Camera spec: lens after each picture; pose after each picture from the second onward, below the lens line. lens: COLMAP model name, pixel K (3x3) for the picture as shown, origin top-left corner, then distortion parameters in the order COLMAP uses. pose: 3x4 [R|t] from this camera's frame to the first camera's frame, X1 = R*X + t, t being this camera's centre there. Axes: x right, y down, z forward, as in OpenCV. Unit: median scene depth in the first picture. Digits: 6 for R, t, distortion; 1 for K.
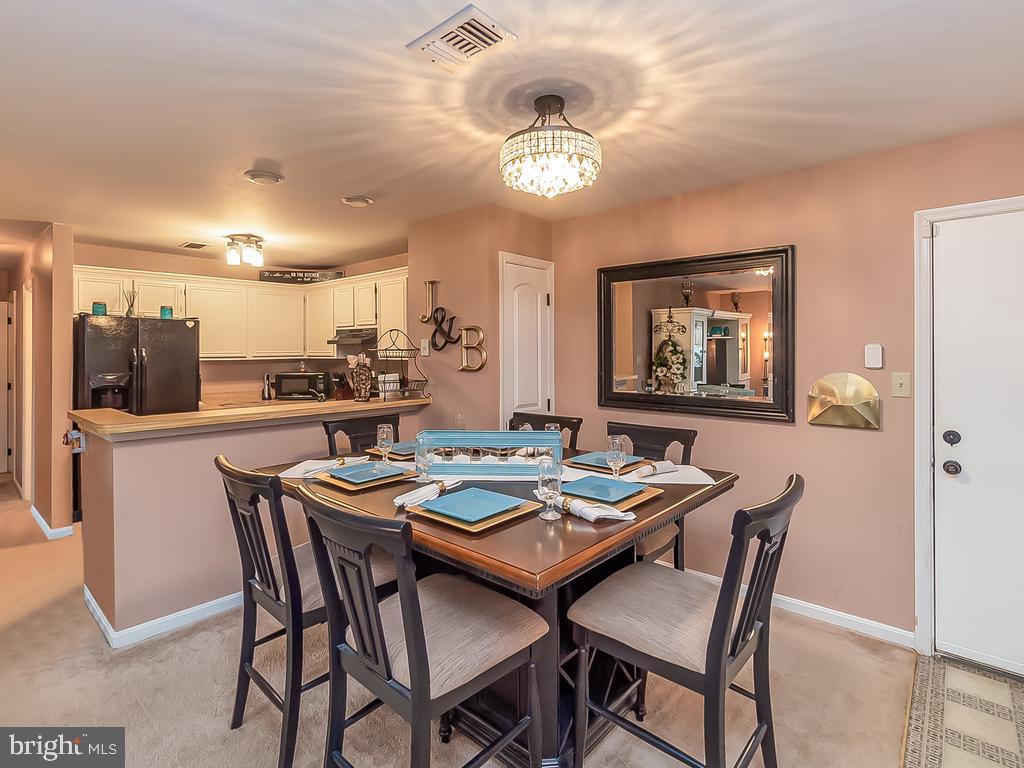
lens RADIAL K [[513.4, 0, 511.7], [0, 513.4, 348.6], [0, 0, 1]] dist [-0.005794, -0.000500]
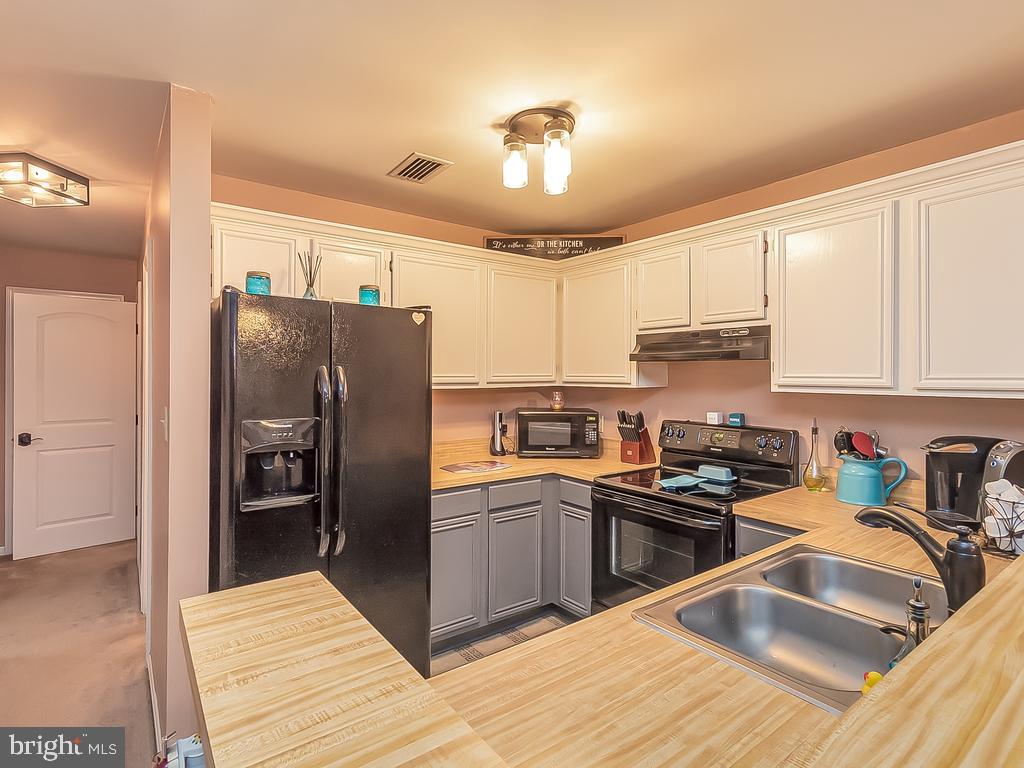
lens RADIAL K [[513.4, 0, 508.4], [0, 513.4, 380.9], [0, 0, 1]] dist [-0.005794, -0.000500]
pose [[0.982126, 0.006987, -0.188095, -0.439815], [-0.004268, 0.999881, 0.014857, 0.005655], [0.188176, -0.013788, 0.982039, 0.516020]]
